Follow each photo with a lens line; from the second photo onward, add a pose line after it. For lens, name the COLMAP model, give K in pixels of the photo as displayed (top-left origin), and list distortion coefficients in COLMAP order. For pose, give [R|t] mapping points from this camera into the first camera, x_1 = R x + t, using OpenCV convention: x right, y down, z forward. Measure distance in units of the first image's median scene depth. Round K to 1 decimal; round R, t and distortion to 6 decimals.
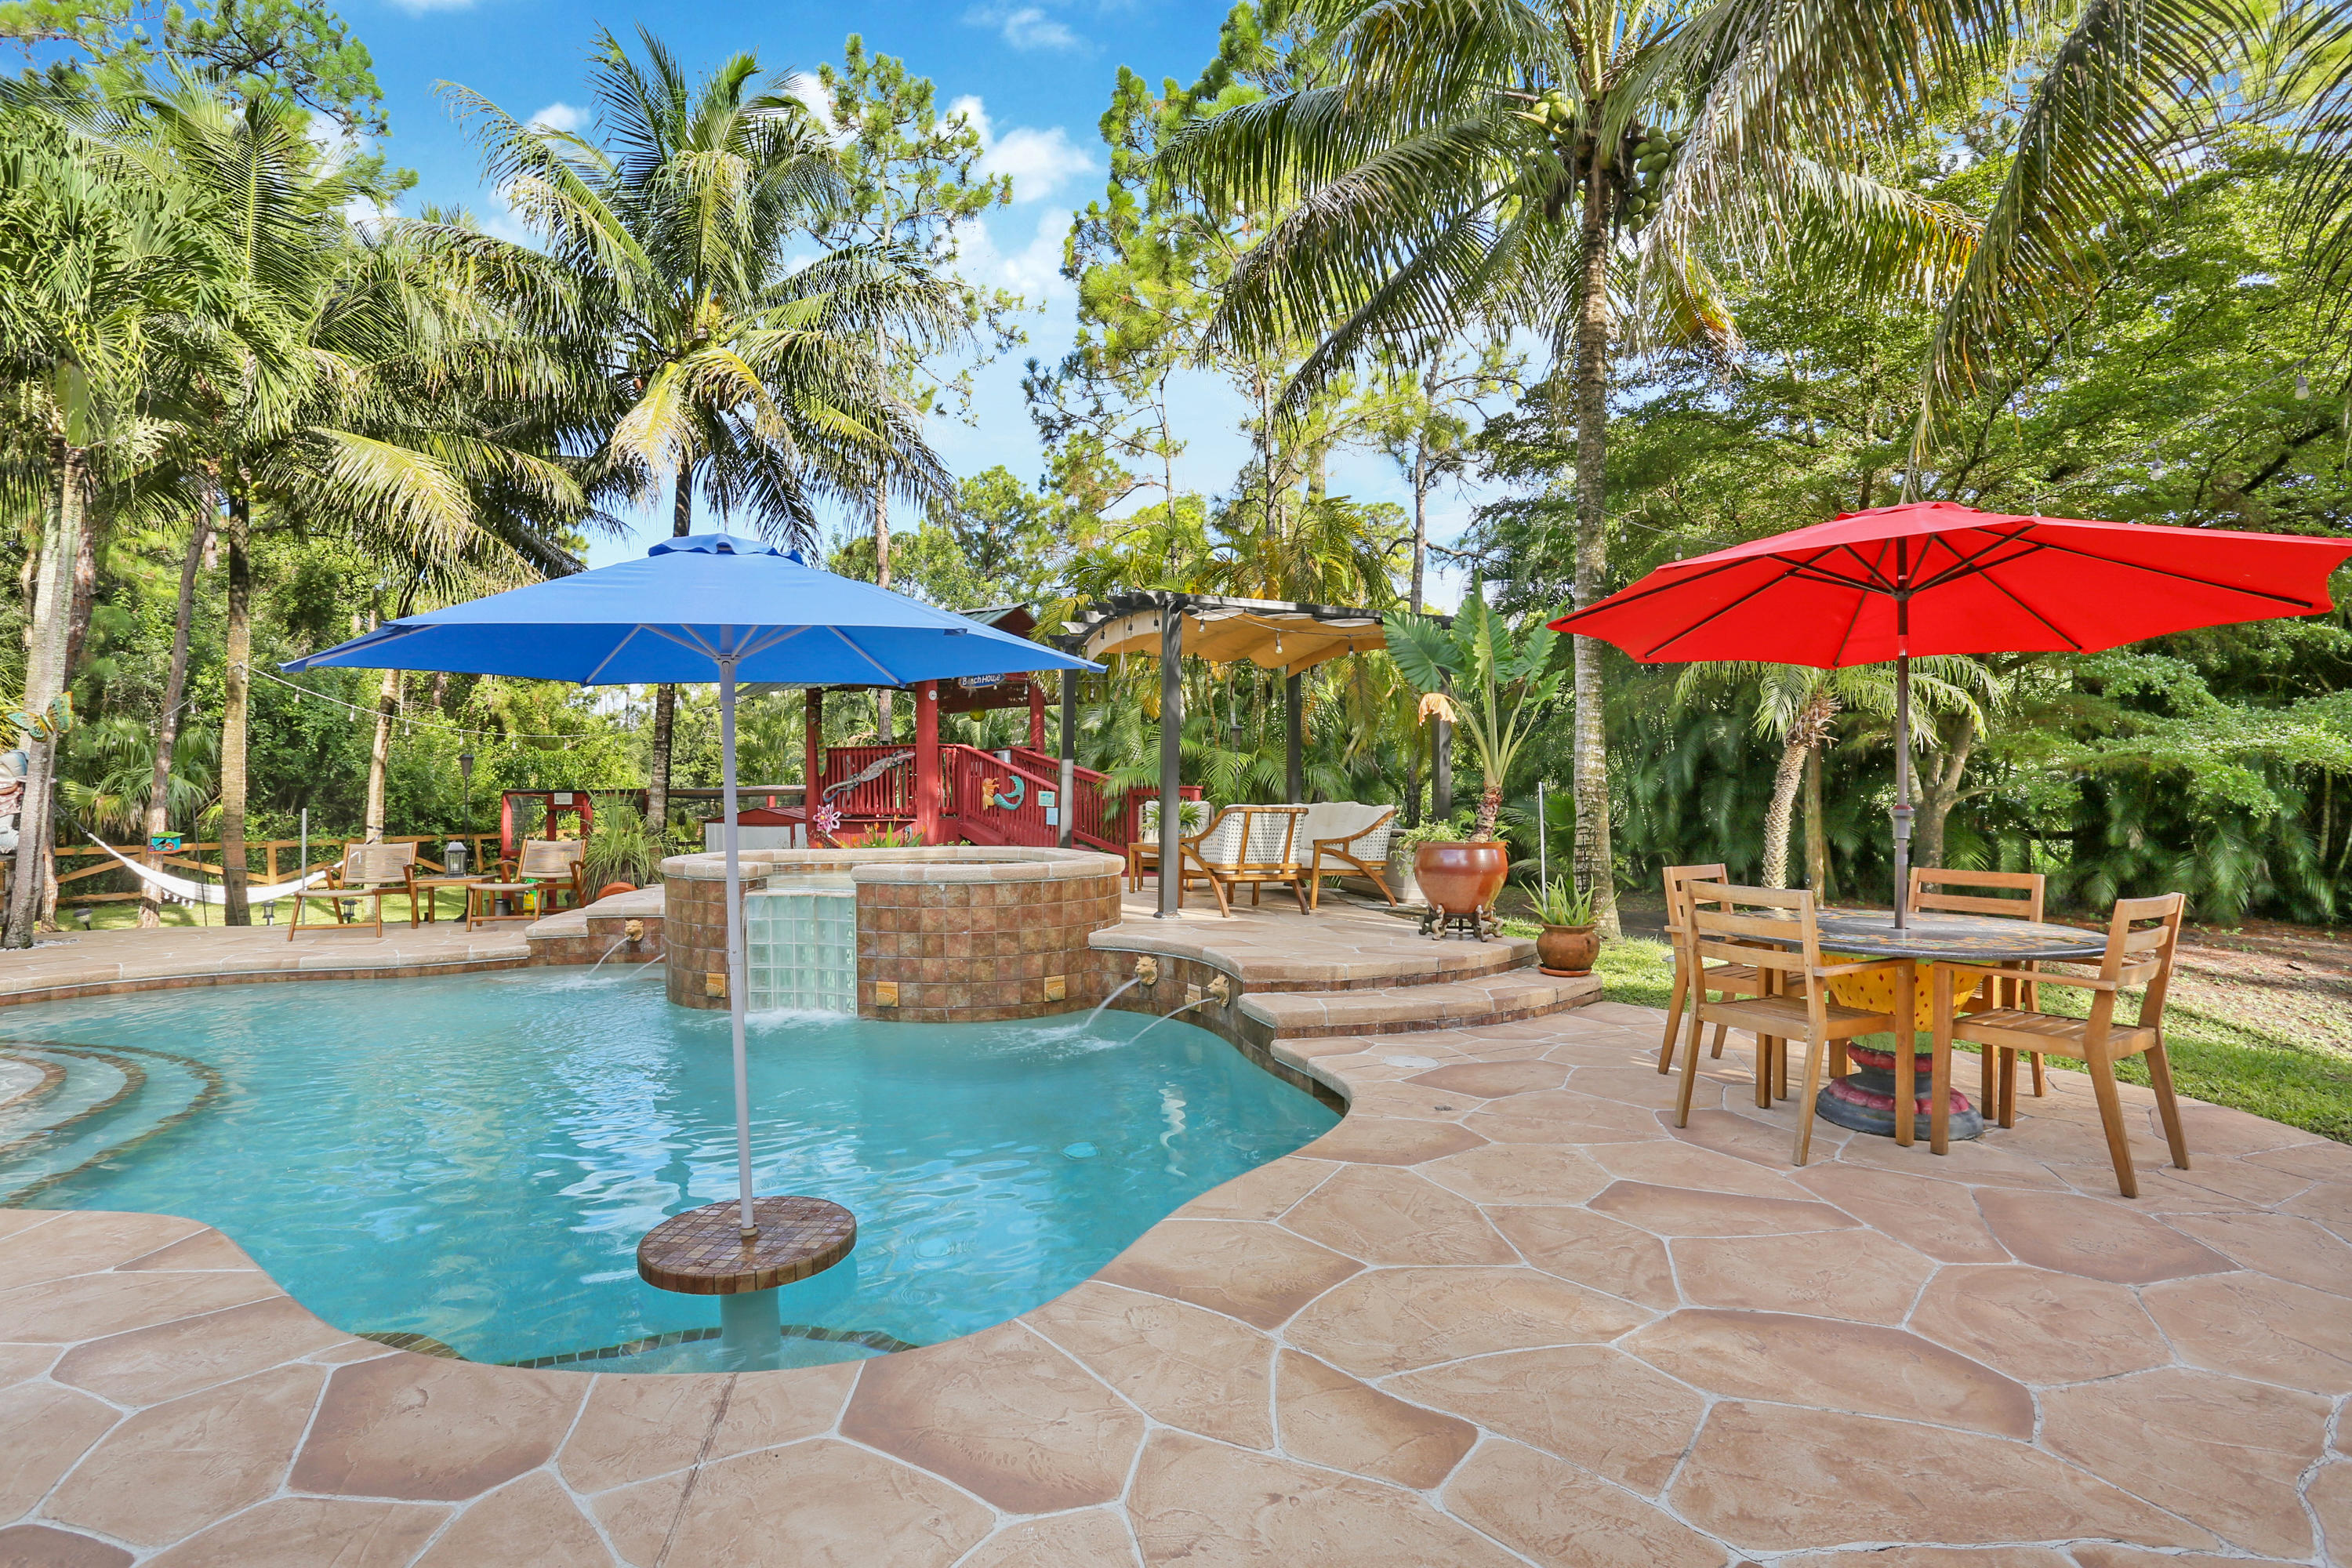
lens RADIAL K [[1138.5, 0, 1189.2], [0, 1138.5, 782.9], [0, 0, 1]] dist [-0.070861, 0.027428]
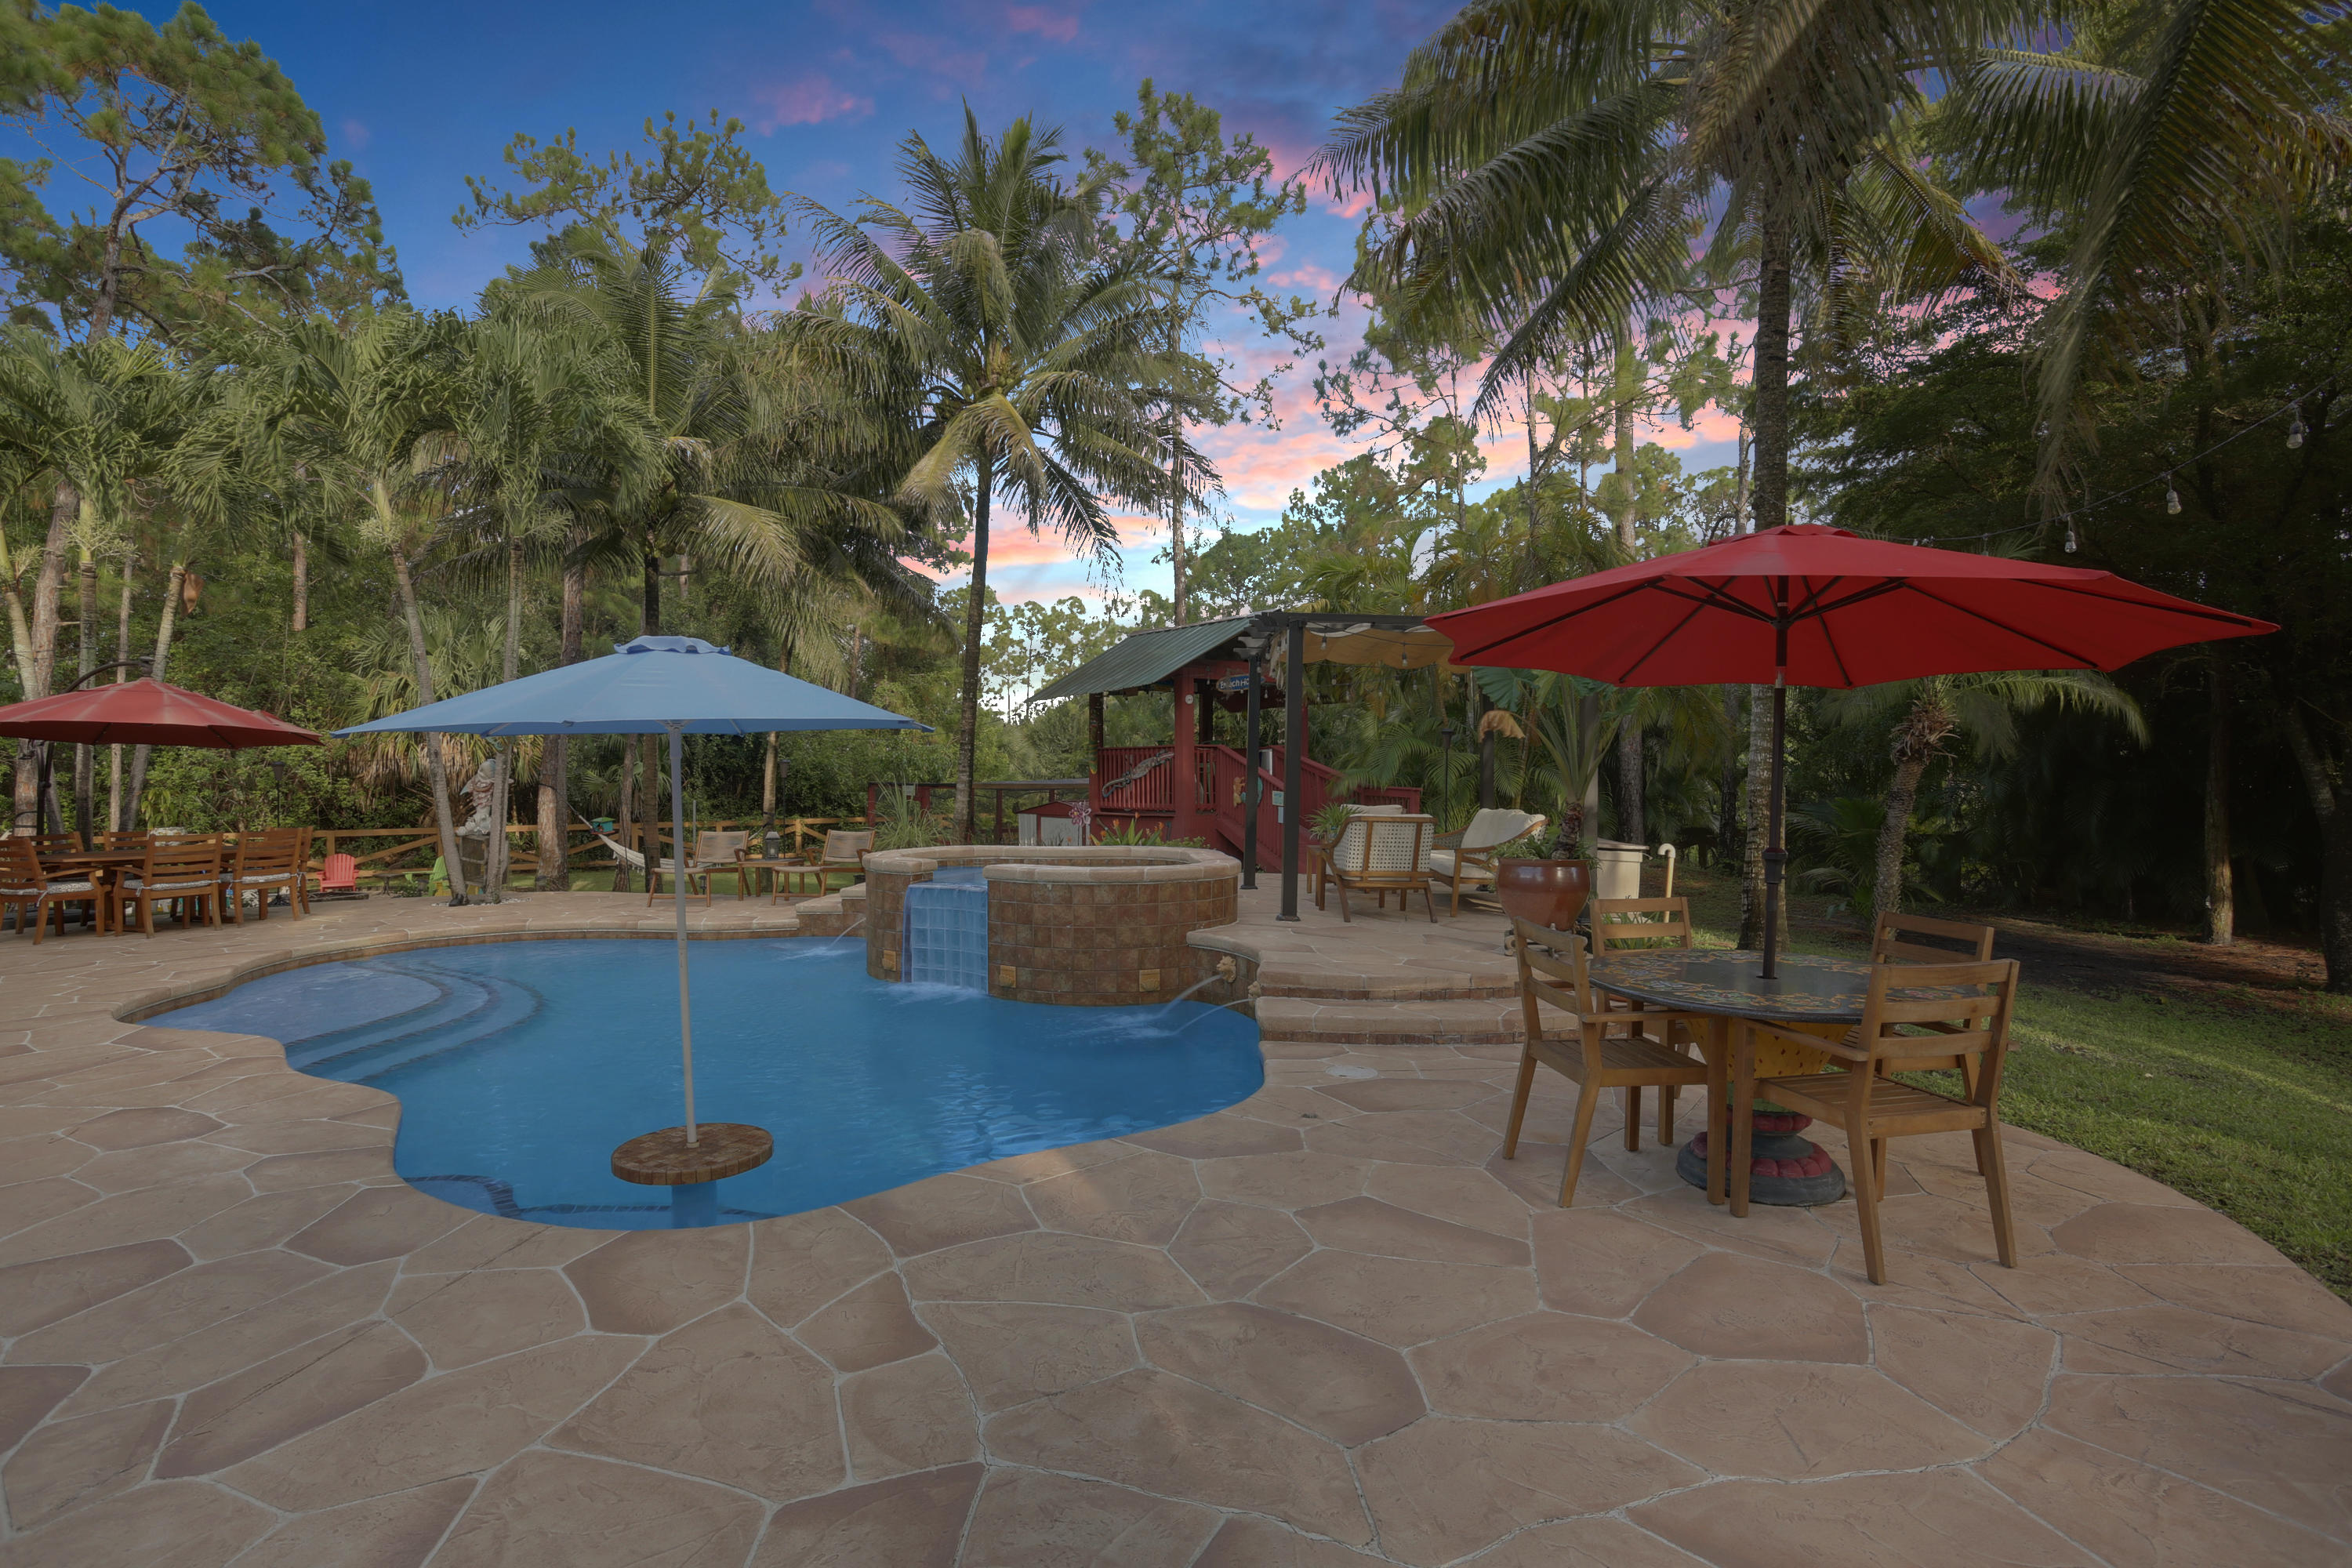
lens RADIAL K [[1145.7, 0, 1190.3], [0, 1145.7, 780.4], [0, 0, 1]] dist [-0.072114, 0.029743]
pose [[0.942207, 0.005443, -0.334987, 0.223949], [-0.001880, 0.999938, 0.010961, -0.020592], [0.335026, -0.009697, 0.942159, -0.028508]]
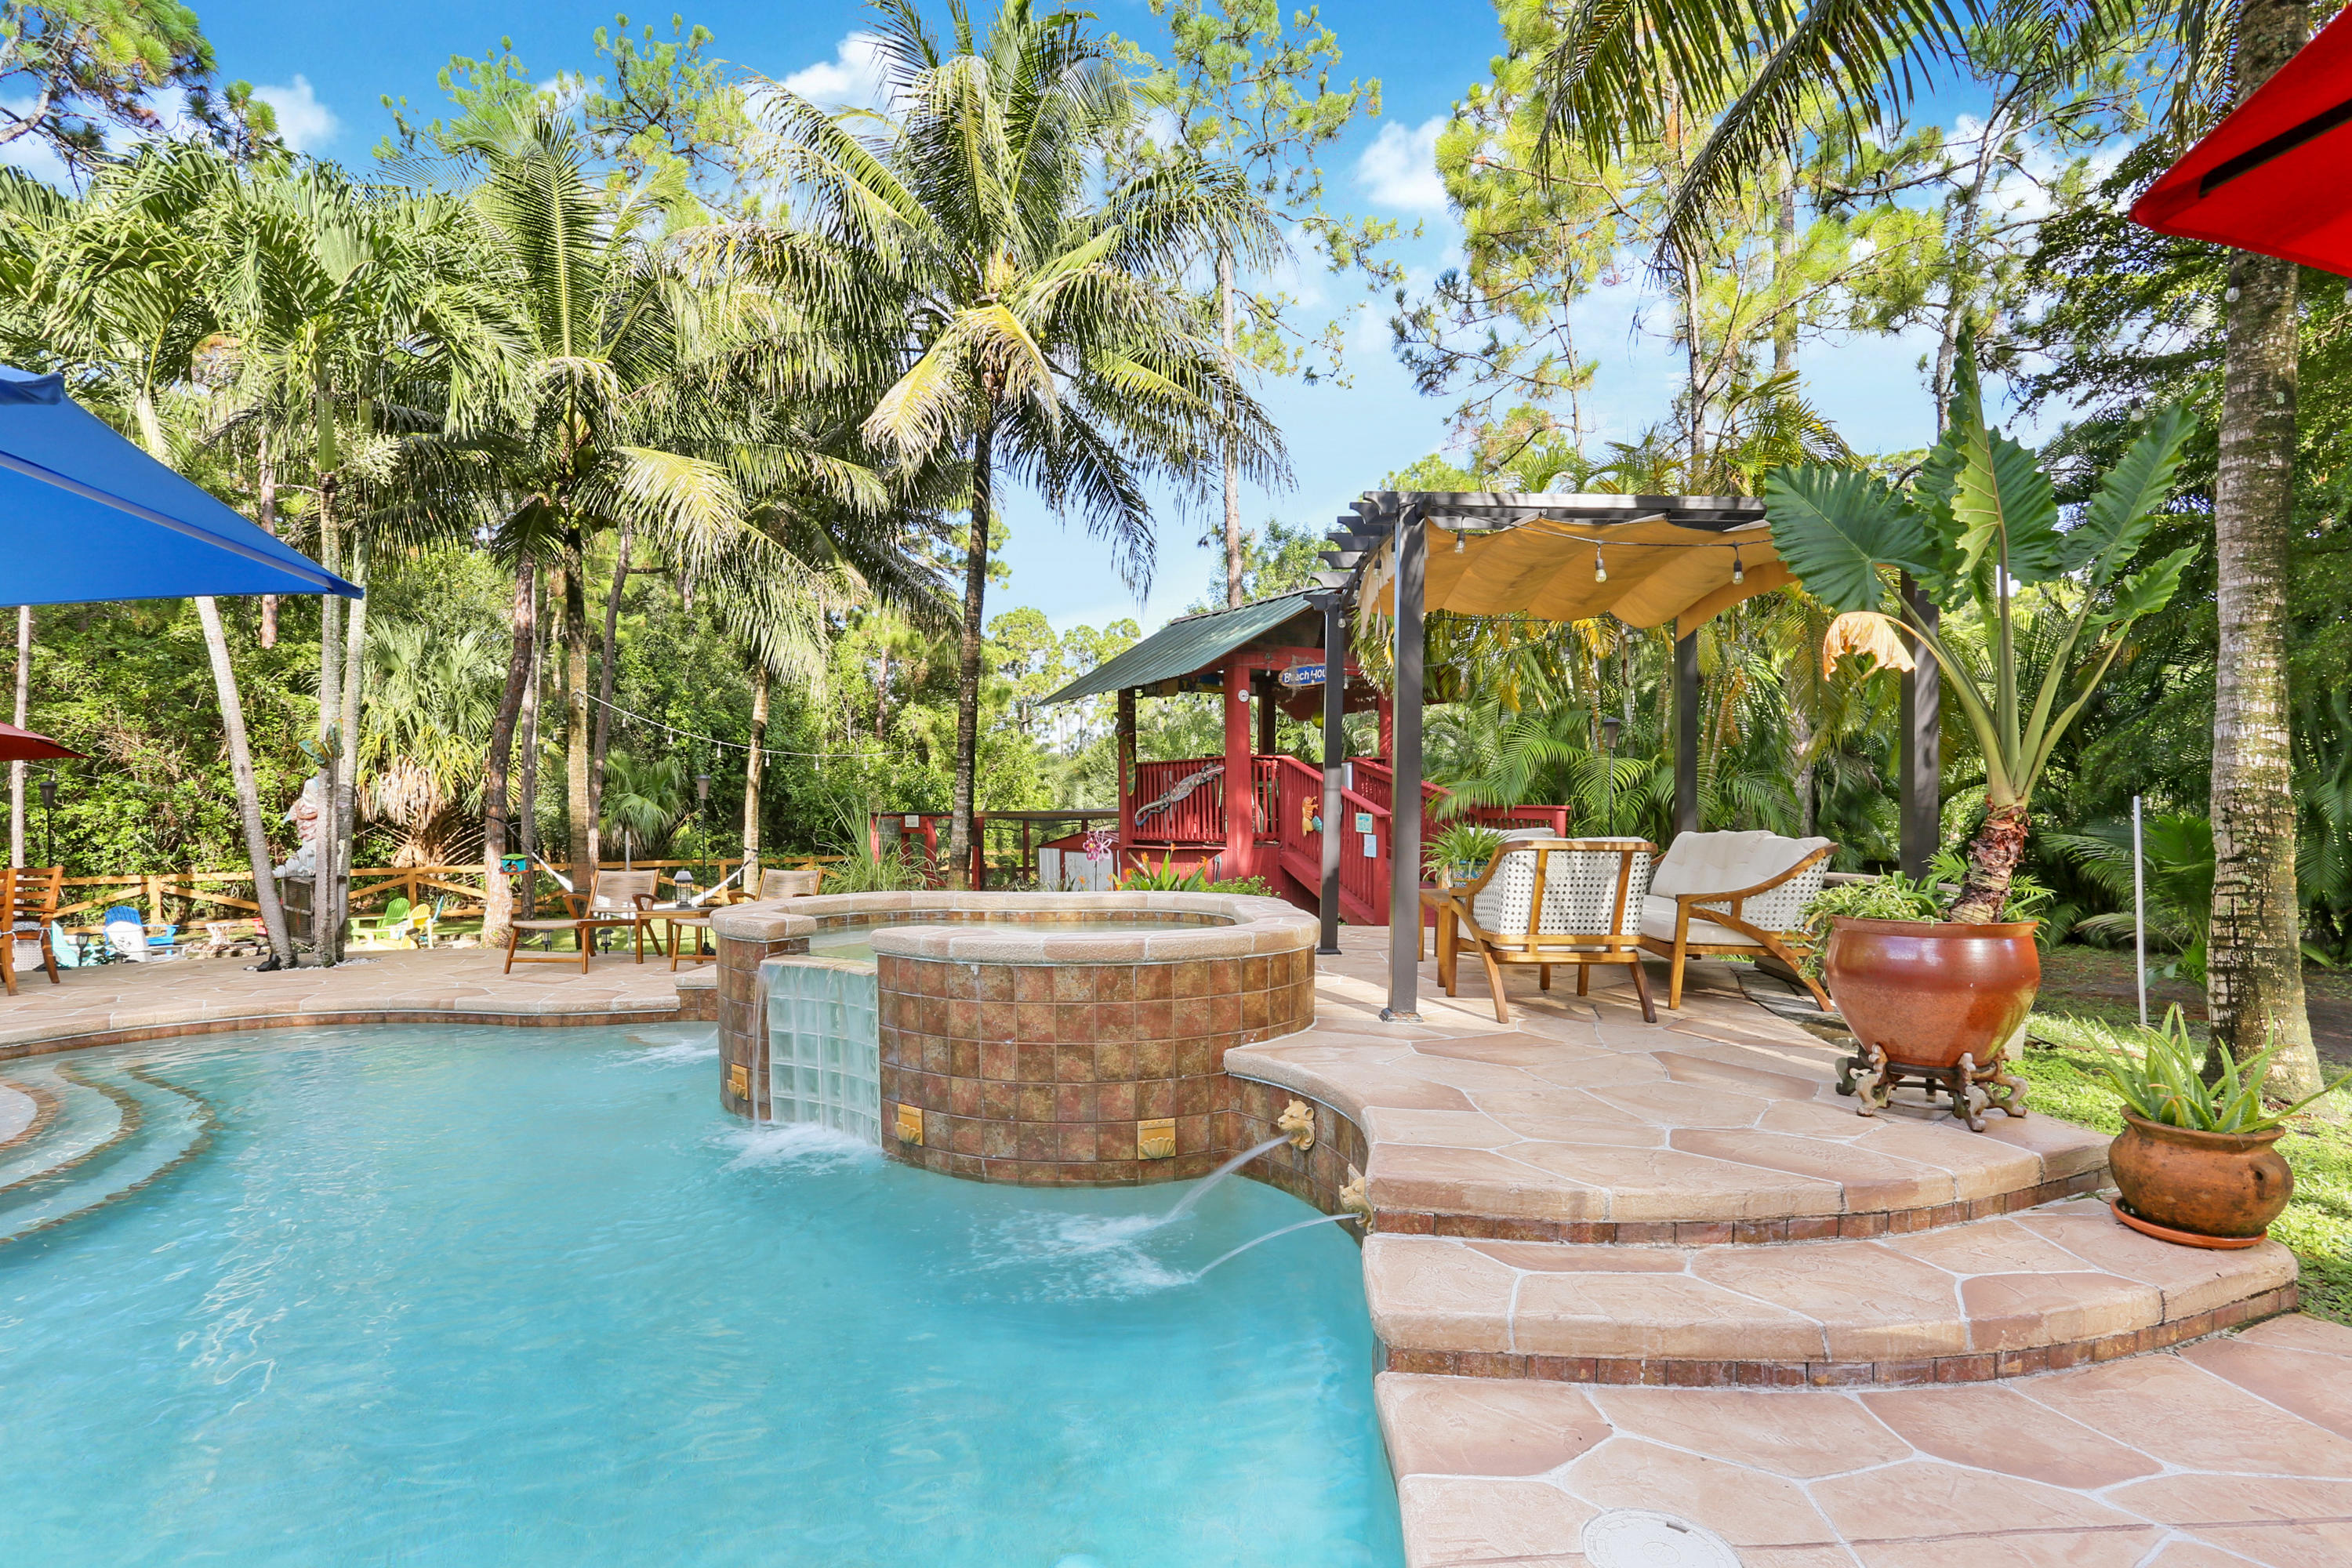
lens RADIAL K [[1182.6, 0, 1177.1], [0, 1182.6, 824.4], [0, 0, 1]] dist [-0.078832, 0.040882]
pose [[0.919153, 0.001968, -0.393896, 0.107905], [0.005697, 0.999817, 0.018288, 0.000123], [0.393860, -0.019054, 0.918973, 0.326533]]
